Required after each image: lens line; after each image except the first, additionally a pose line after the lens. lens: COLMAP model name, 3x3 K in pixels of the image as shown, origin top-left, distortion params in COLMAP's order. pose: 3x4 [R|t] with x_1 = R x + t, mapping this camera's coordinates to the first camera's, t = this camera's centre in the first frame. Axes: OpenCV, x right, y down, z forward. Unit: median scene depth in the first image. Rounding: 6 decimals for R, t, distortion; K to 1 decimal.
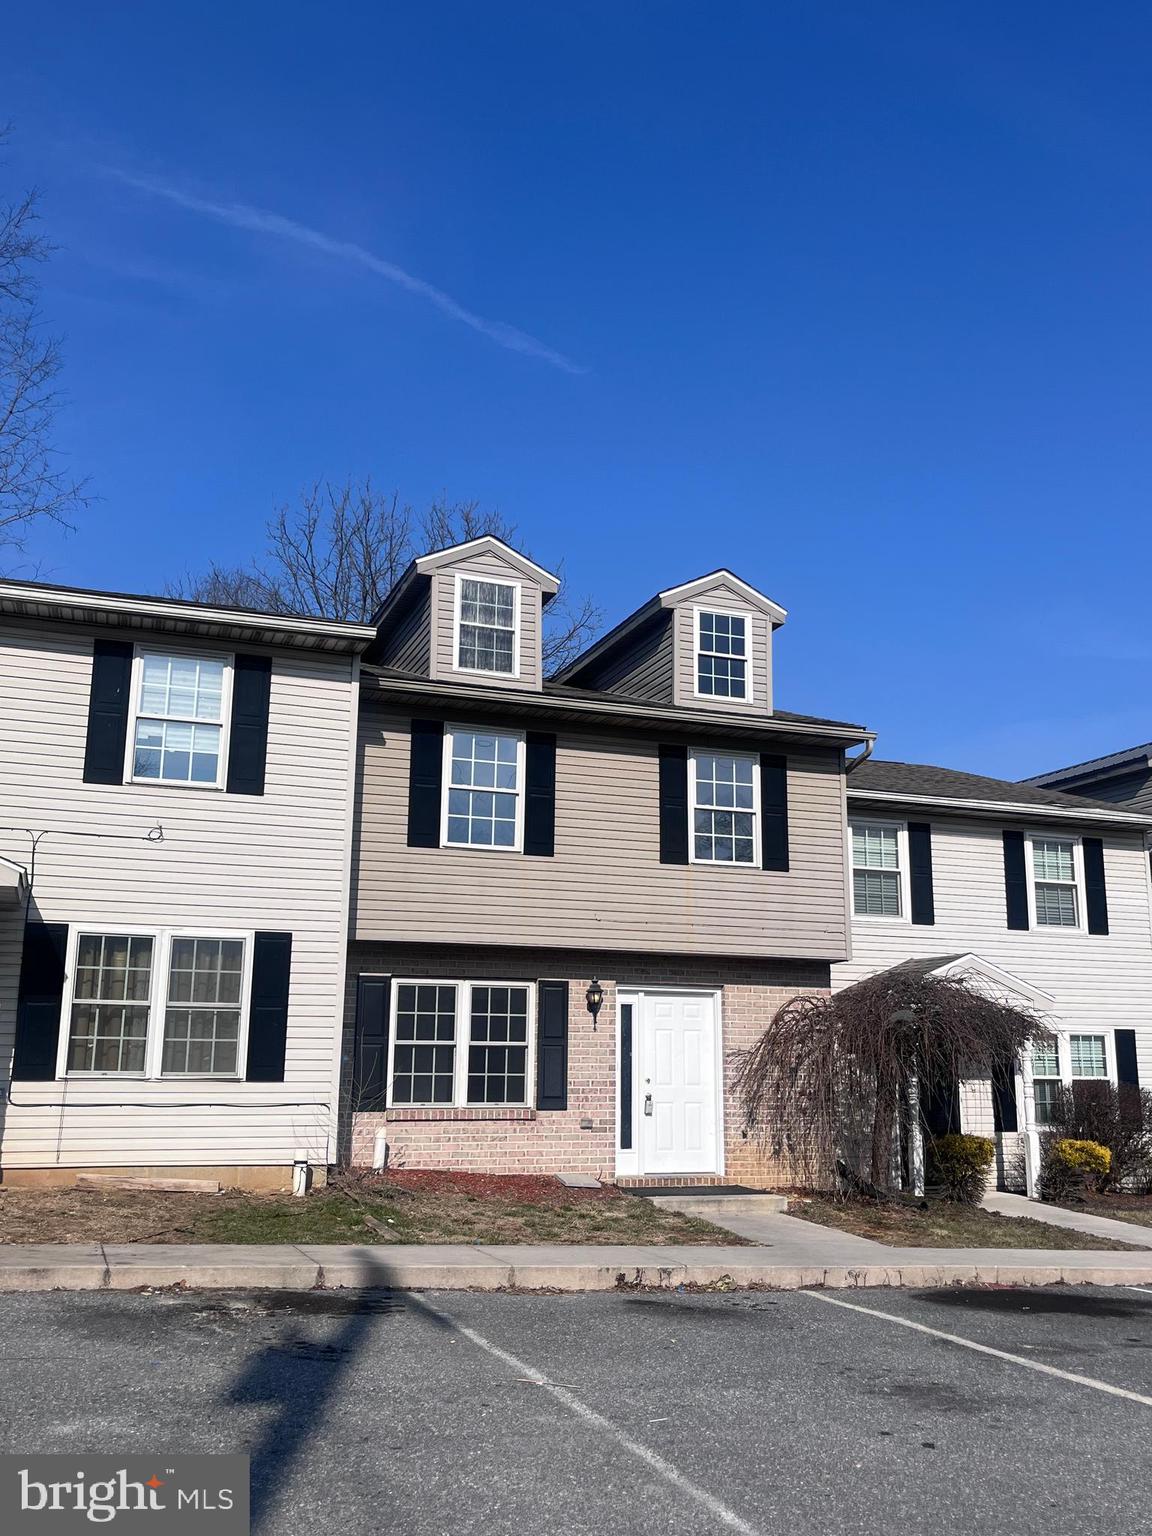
lens RADIAL K [[1364.4, 0, 576.0], [0, 1364.4, 768.0], [0, 0, 1]] dist [0.105020, -0.211762]
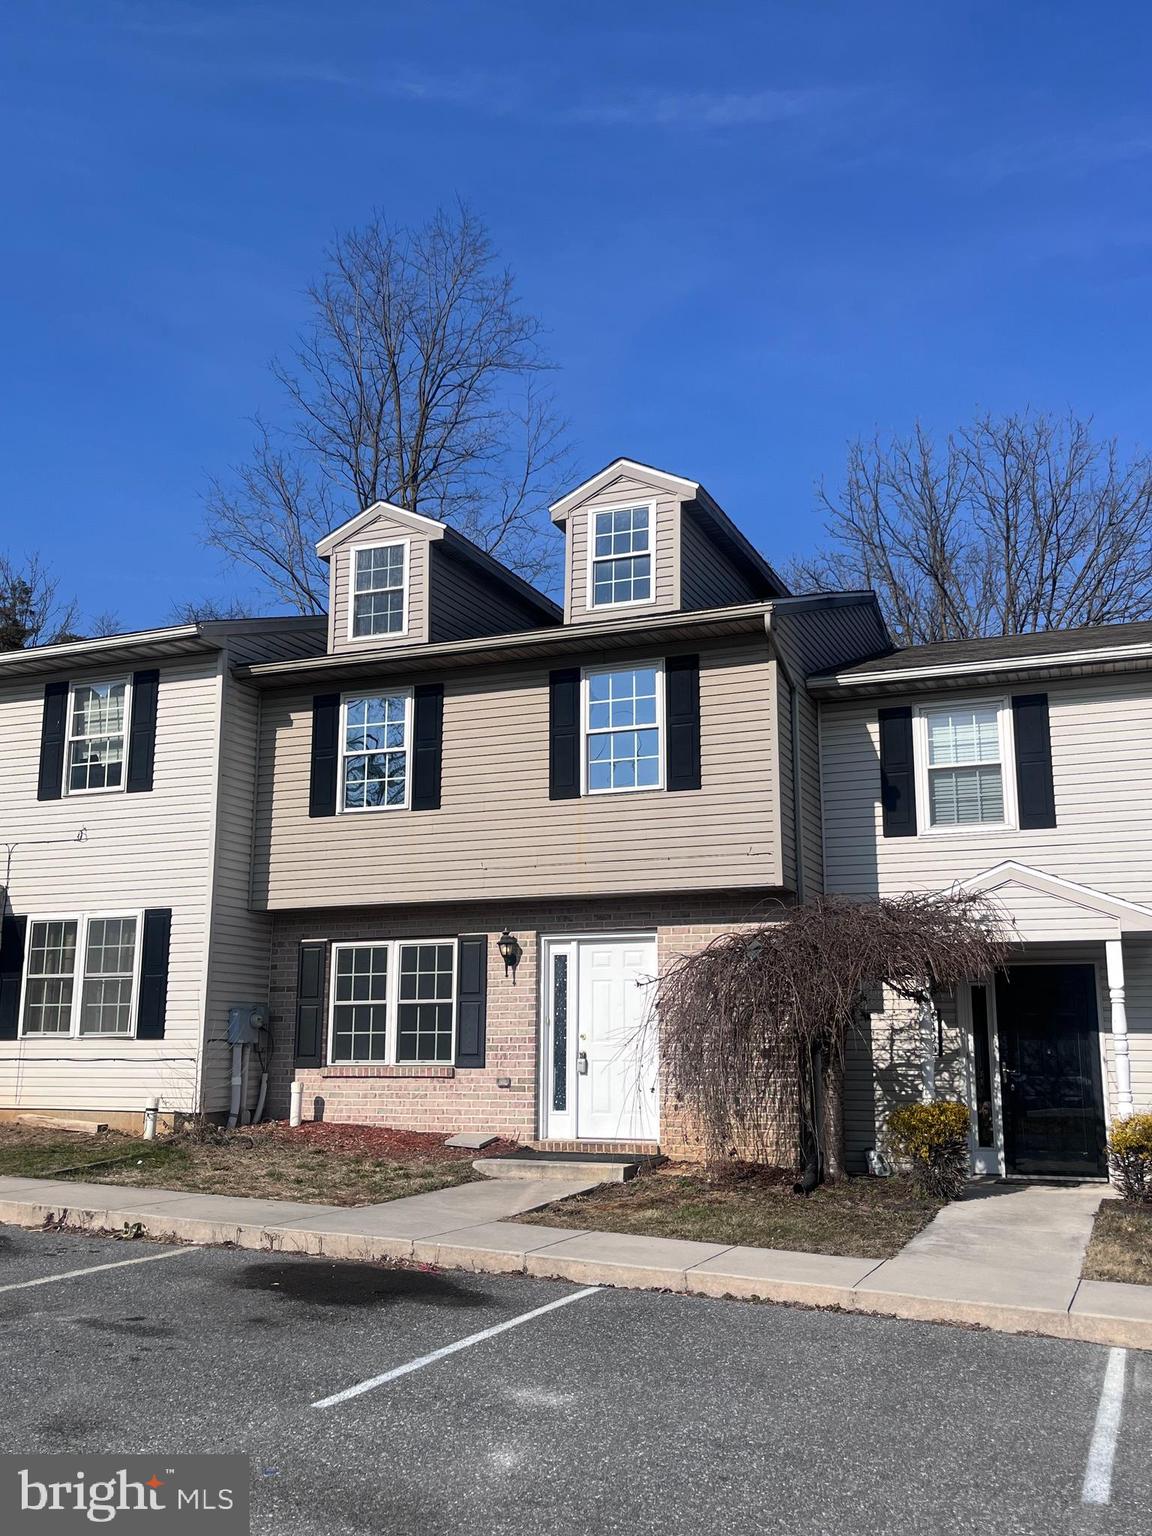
lens RADIAL K [[1364.4, 0, 576.0], [0, 1364.4, 768.0], [0, 0, 1]] dist [0.105020, -0.211762]
pose [[0.730645, -0.145989, -0.666967, 0.717541], [0.151732, 0.987163, -0.049856, 0.100911], [0.665684, -0.064773, 0.743417, 0.347663]]
